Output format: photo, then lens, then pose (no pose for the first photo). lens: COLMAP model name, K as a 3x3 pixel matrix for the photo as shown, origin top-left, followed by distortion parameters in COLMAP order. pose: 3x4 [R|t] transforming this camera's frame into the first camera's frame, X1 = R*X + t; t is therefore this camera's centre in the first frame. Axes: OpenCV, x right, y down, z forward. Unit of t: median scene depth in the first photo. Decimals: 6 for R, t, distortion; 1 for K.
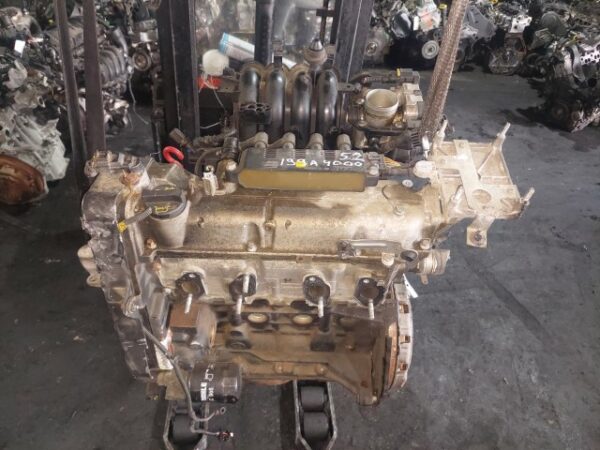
lens RADIAL K [[442.6, 0, 299.4], [0, 442.6, 225.3], [0, 0, 1]] dist [0.023555, -0.018575]
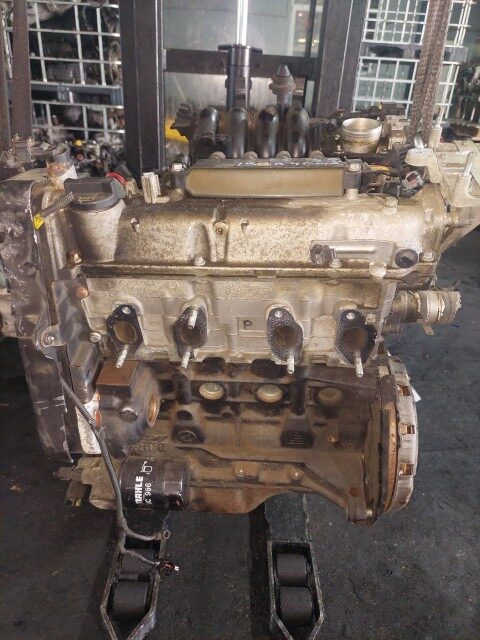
lens RADIAL K [[472.1, 0, 243.3], [0, 472.1, 318.1], [0, 0, 1]] dist [0.023555, -0.018575]
pose [[0.996806, -0.008171, -0.079441, 0.028079], [-0.008461, 0.978350, -0.206786, 0.253987], [0.079411, 0.206797, 0.975156, 0.167267]]
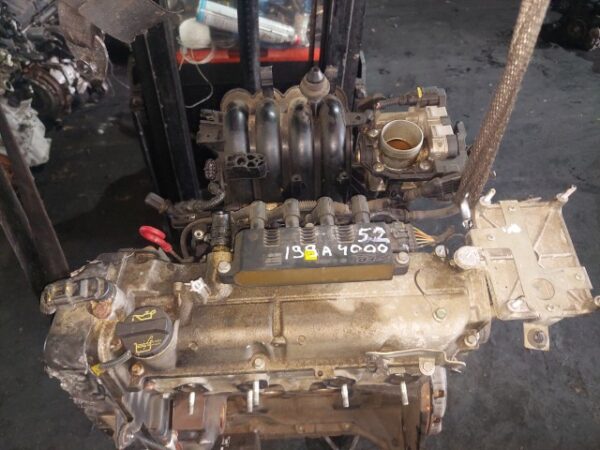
lens RADIAL K [[442.6, 0, 297.2], [0, 442.6, 215.3], [0, 0, 1]] dist [0.023555, -0.018575]
pose [[0.996555, -0.081152, -0.017100, -0.001055], [0.082778, 0.985943, 0.145133, -0.263373], [0.005082, -0.146049, 0.989264, 0.177045]]
